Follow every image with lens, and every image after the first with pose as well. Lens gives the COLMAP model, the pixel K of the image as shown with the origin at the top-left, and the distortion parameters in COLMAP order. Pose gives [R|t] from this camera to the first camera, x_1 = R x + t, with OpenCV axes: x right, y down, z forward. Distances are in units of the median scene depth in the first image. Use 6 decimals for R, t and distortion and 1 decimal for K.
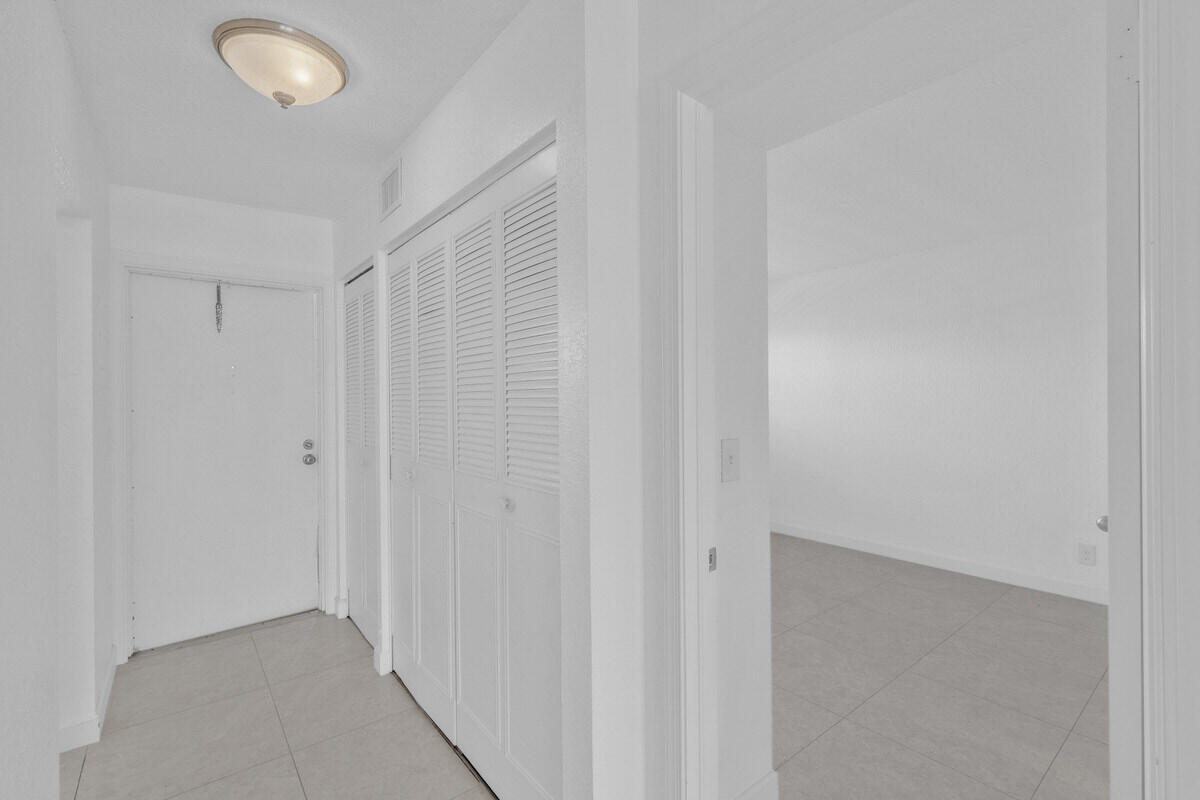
lens RADIAL K [[547.2, 0, 602.3], [0, 547.2, 395.8], [0, 0, 1]] dist [0.004607, 0.000253]
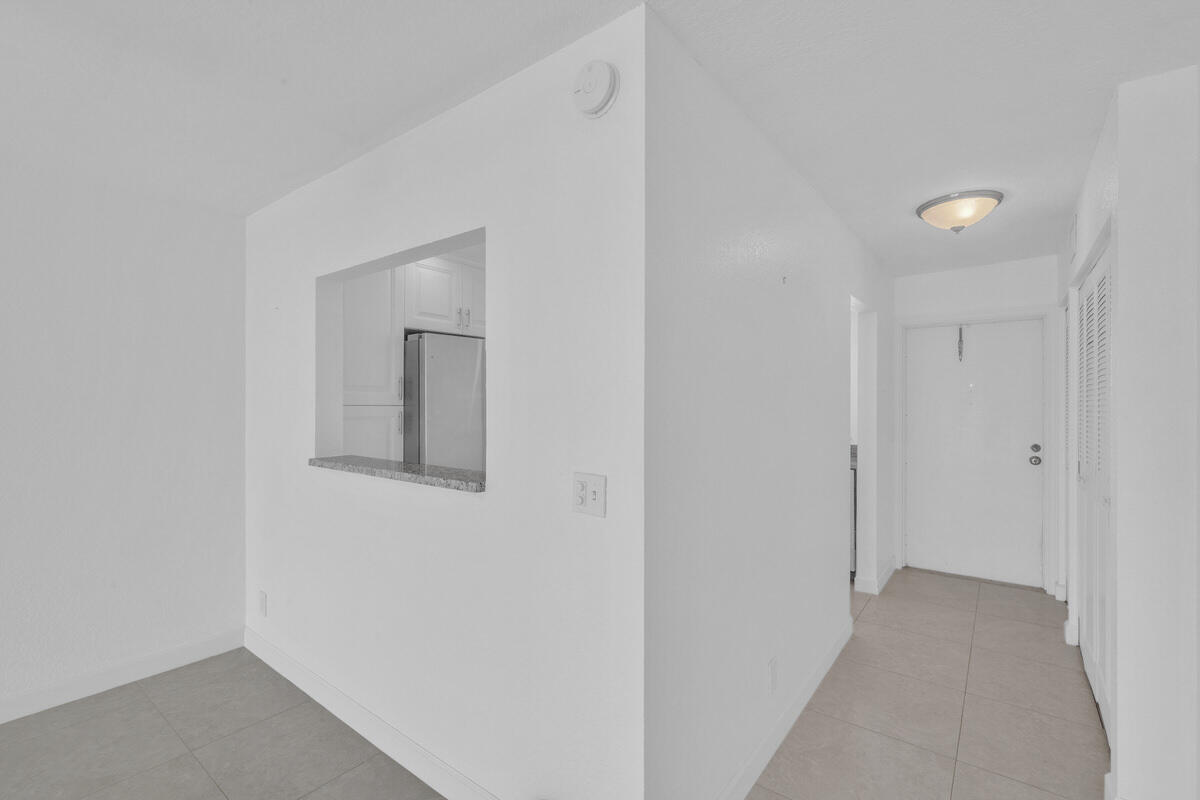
lens RADIAL K [[538.0, 0, 602.5], [0, 538.0, 402.0], [0, 0, 1]] dist [-0.000121, -0.000007]
pose [[0.263842, 0.012656, -0.964483, 0.393021], [-0.004922, 0.999919, 0.011775, -0.022918], [0.964553, 0.001641, 0.263883, -0.249809]]
